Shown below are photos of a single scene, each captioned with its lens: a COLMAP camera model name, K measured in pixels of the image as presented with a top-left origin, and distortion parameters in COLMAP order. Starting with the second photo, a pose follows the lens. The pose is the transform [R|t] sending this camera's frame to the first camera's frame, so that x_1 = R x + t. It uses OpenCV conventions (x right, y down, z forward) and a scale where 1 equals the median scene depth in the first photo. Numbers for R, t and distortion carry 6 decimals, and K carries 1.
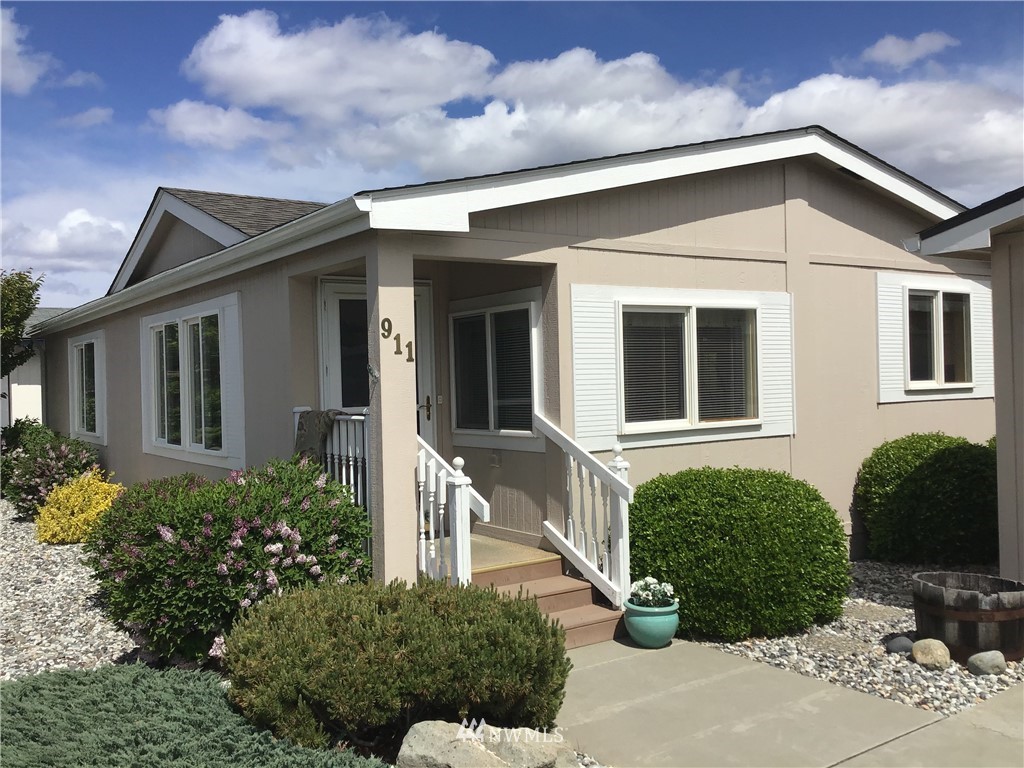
lens RADIAL K [[929.9, 0, 511.6], [0, 929.9, 368.2], [0, 0, 1]] dist [0.070993, -0.114072]
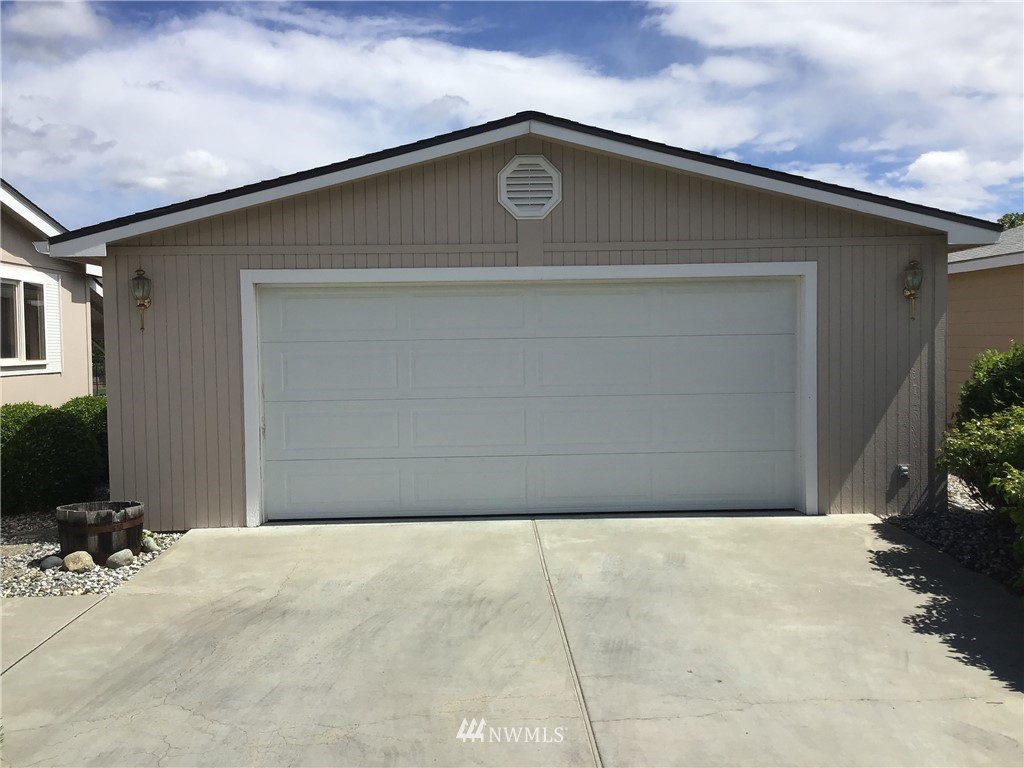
lens RADIAL K [[929.9, 0, 511.6], [0, 929.9, 368.2], [0, 0, 1]] dist [0.070993, -0.114072]
pose [[0.536215, -0.013637, 0.843971, -0.342583], [-0.003095, 0.999831, 0.018122, 0.004324], [-0.844076, -0.012330, 0.536082, -0.223017]]
